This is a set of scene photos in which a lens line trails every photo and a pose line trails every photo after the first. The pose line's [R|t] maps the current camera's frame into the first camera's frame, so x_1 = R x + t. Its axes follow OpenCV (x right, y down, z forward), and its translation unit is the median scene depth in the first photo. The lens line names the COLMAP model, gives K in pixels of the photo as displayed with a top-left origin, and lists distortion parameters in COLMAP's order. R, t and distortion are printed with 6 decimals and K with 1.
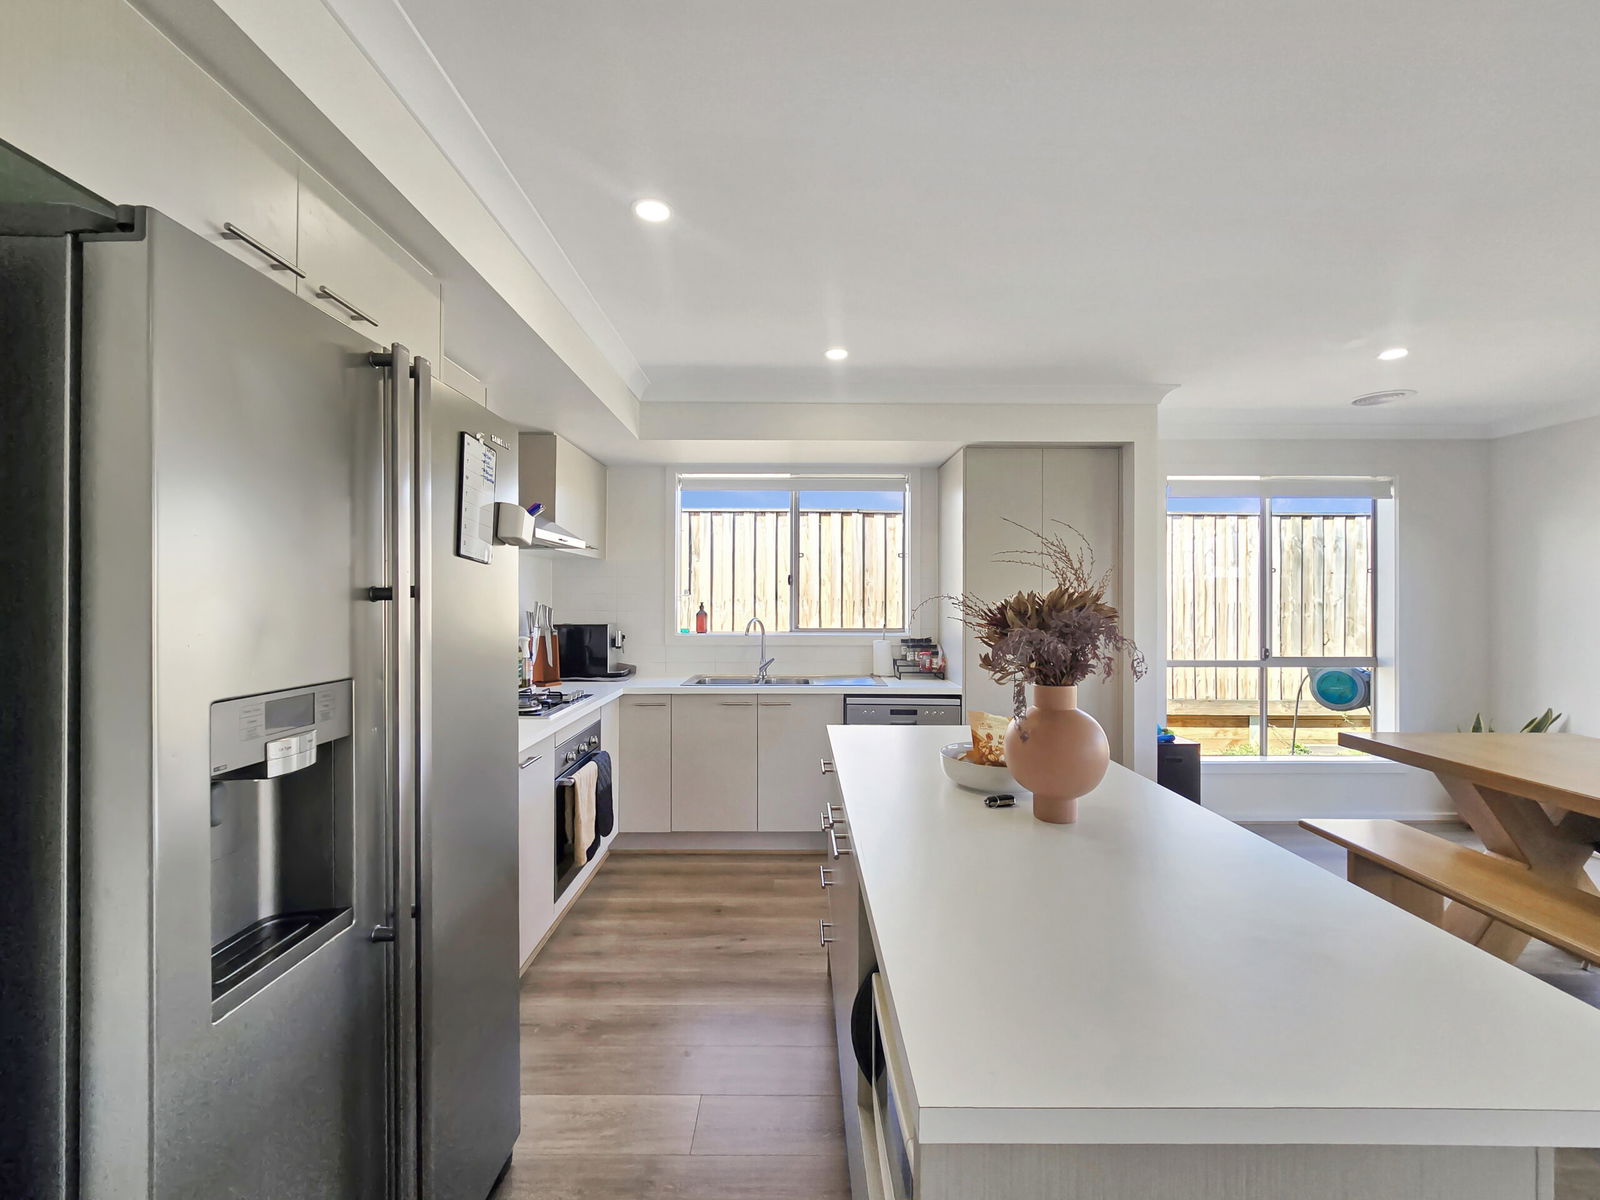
lens RADIAL K [[653.4, 0, 797.4], [0, 653.4, 606.3], [0, 0, 1]] dist [-0.001335, -0.000146]
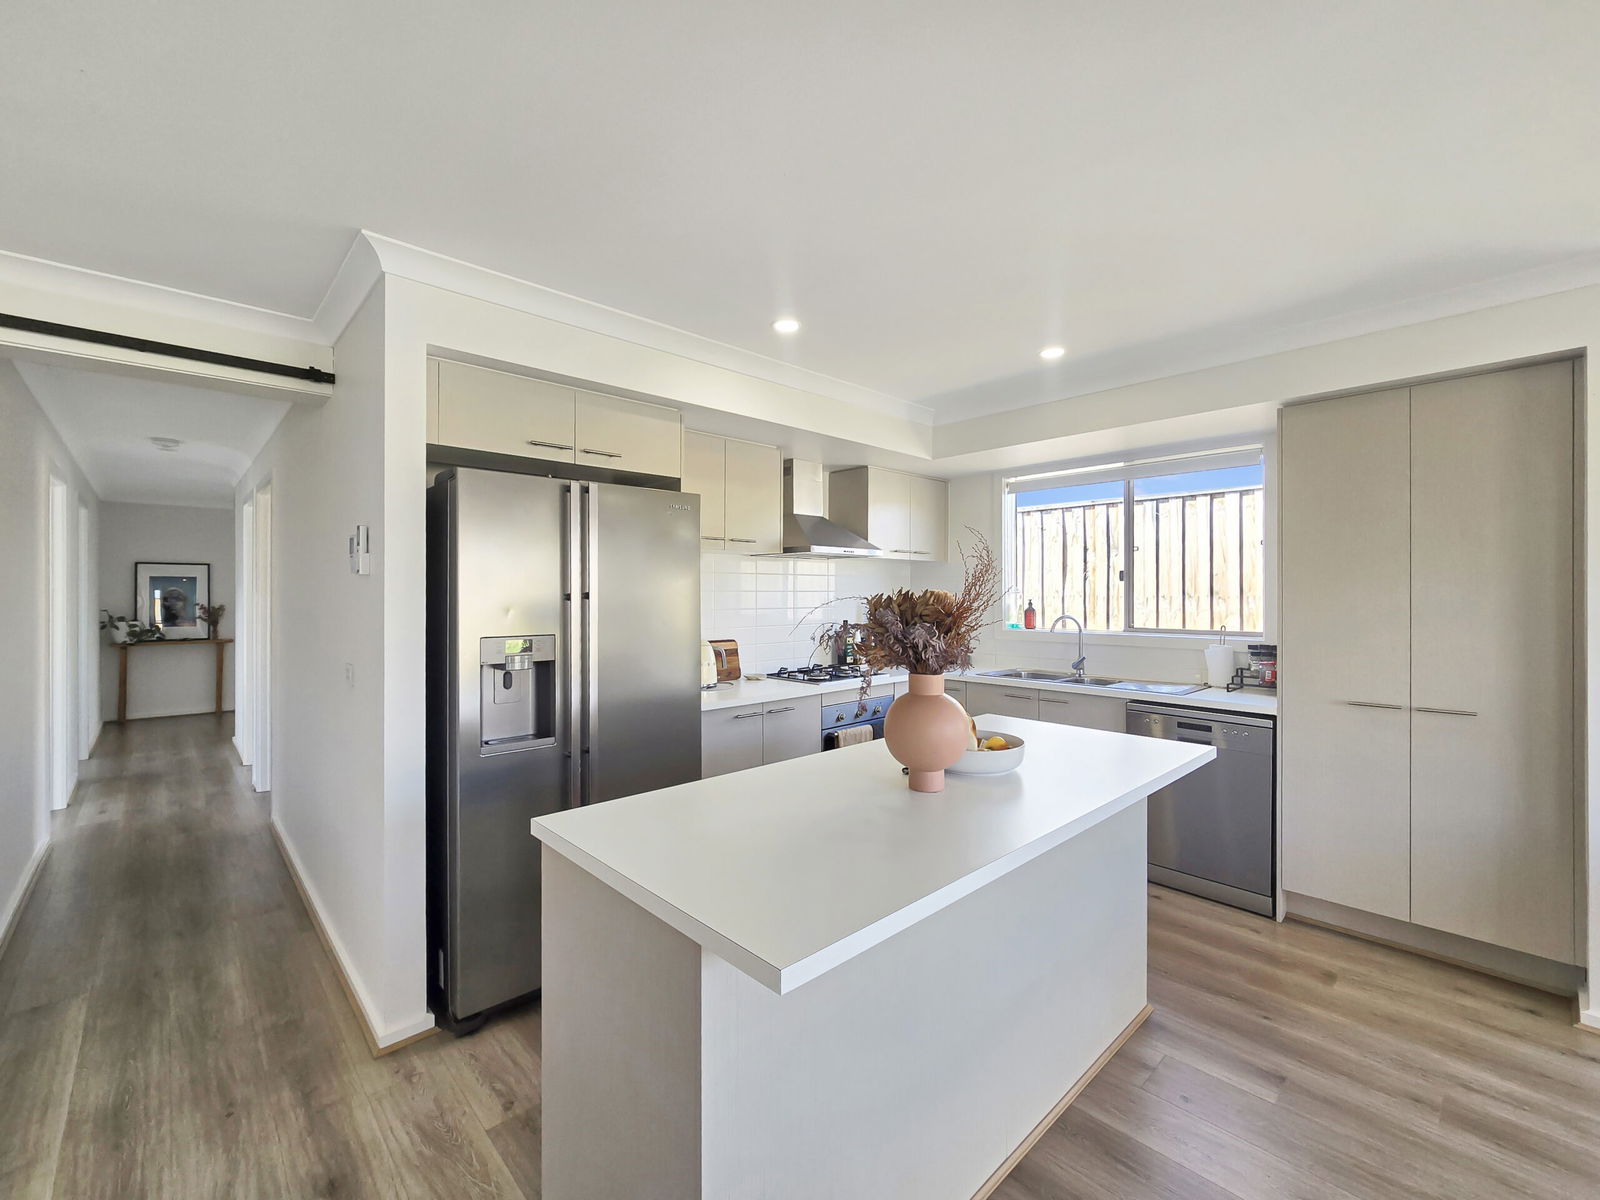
lens RADIAL K [[674.2, 0, 795.6], [0, 674.2, 597.2], [0, 0, 1]] dist [0.000135, 0.000100]
pose [[0.684919, 0.000615, -0.728619, 0.376309], [-0.006267, 0.999968, -0.005048, -0.001643], [0.728593, 0.008024, 0.684900, 0.000231]]
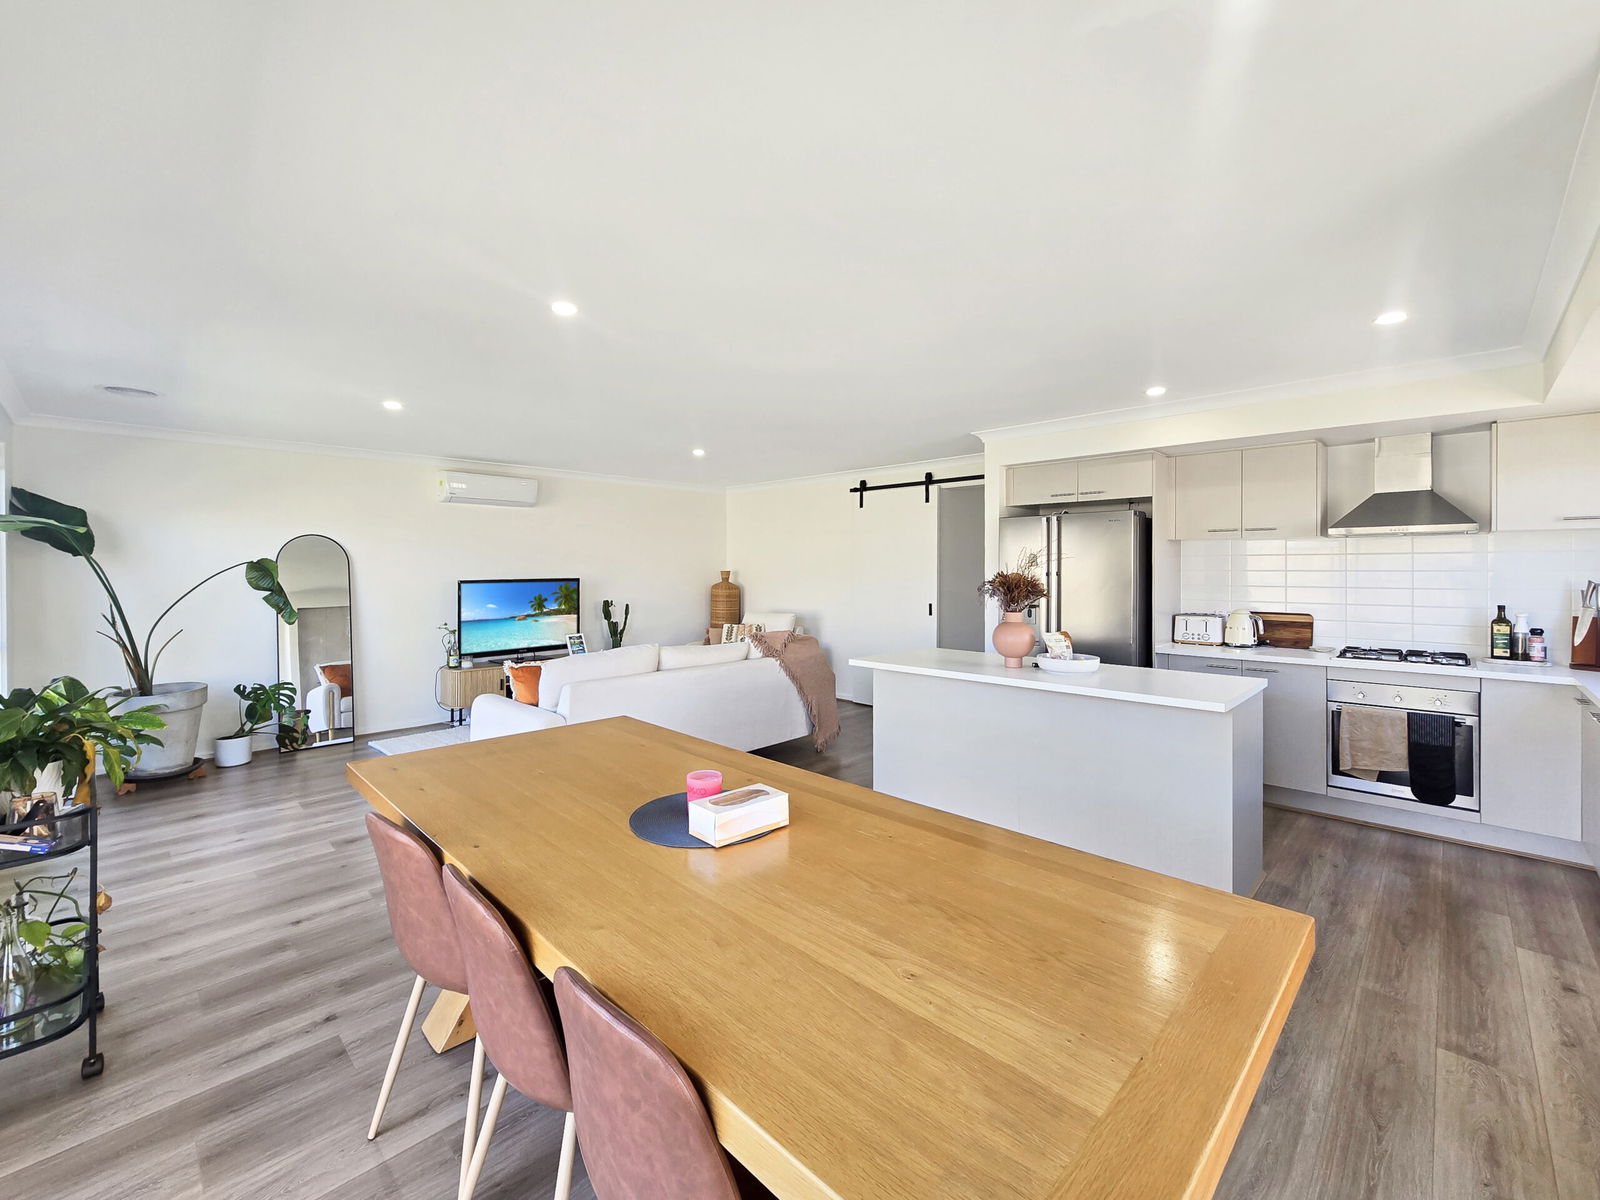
lens RADIAL K [[674.2, 0, 795.6], [0, 674.2, 597.2], [0, 0, 1]] dist [0.000135, 0.000100]
pose [[-0.695910, 0.024043, -0.717726, 0.936860], [-0.007300, 0.999151, 0.040549, -0.008871], [0.718092, 0.033457, -0.695144, 0.743275]]
